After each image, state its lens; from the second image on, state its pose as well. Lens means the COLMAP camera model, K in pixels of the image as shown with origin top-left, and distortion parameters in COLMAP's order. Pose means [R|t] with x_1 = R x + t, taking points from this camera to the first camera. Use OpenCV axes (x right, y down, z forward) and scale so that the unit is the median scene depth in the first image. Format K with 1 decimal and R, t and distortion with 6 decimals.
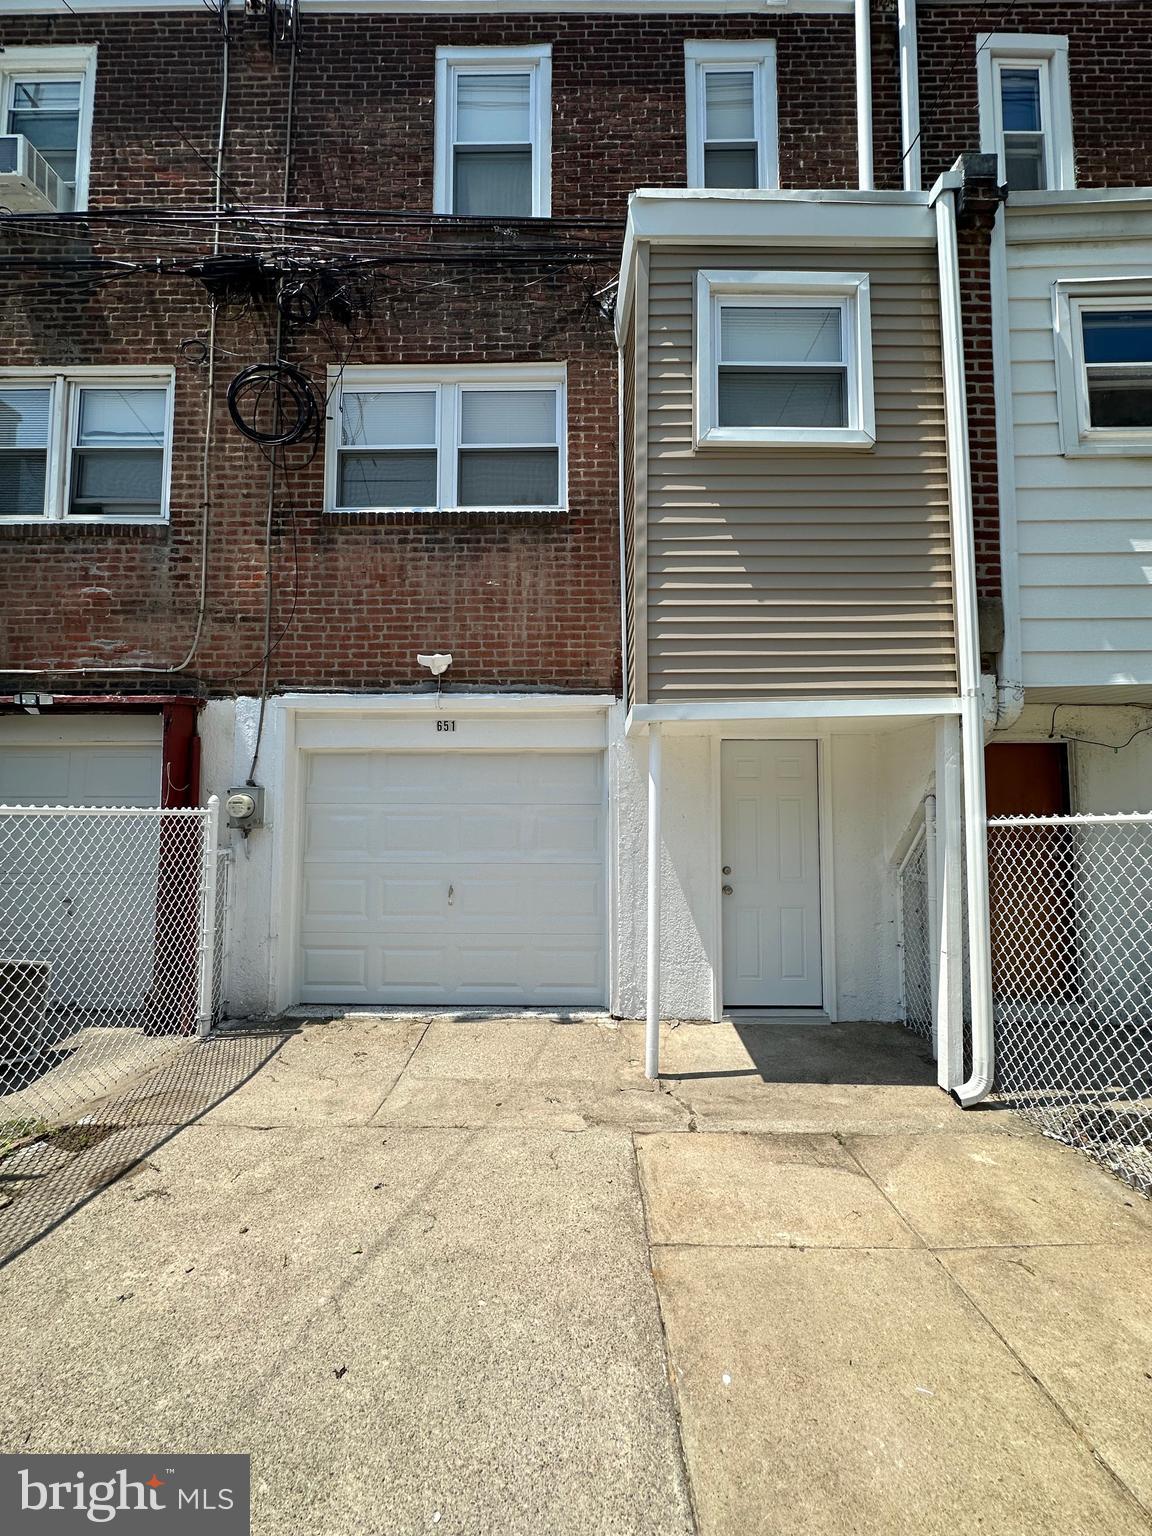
lens RADIAL K [[618.2, 0, 575.2], [0, 618.2, 769.8], [0, 0, 1]] dist [-0.005400, 0.002211]
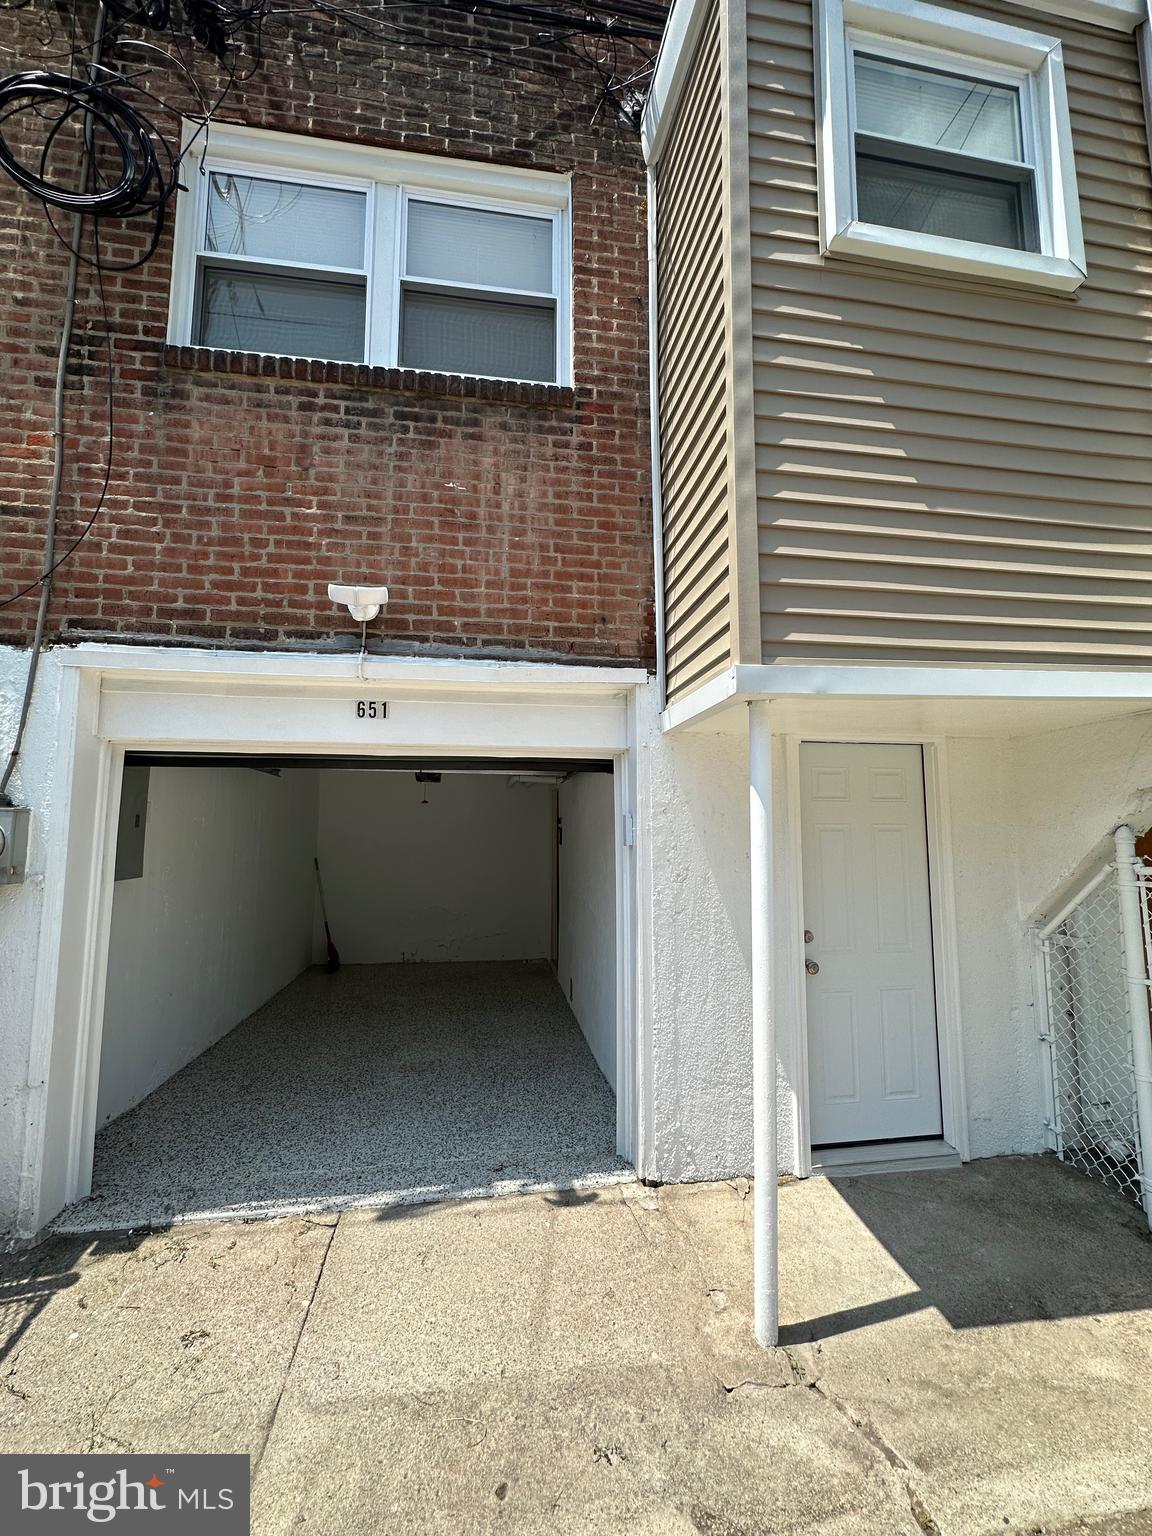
lens RADIAL K [[618.2, 0, 575.4], [0, 618.2, 768.4], [0, 0, 1]] dist [-0.005400, 0.002211]
pose [[0.986524, 0.015429, 0.162890, -0.111265], [-0.008997, 0.999153, -0.040152, 0.010149], [-0.163371, 0.038145, 0.985827, 0.371376]]
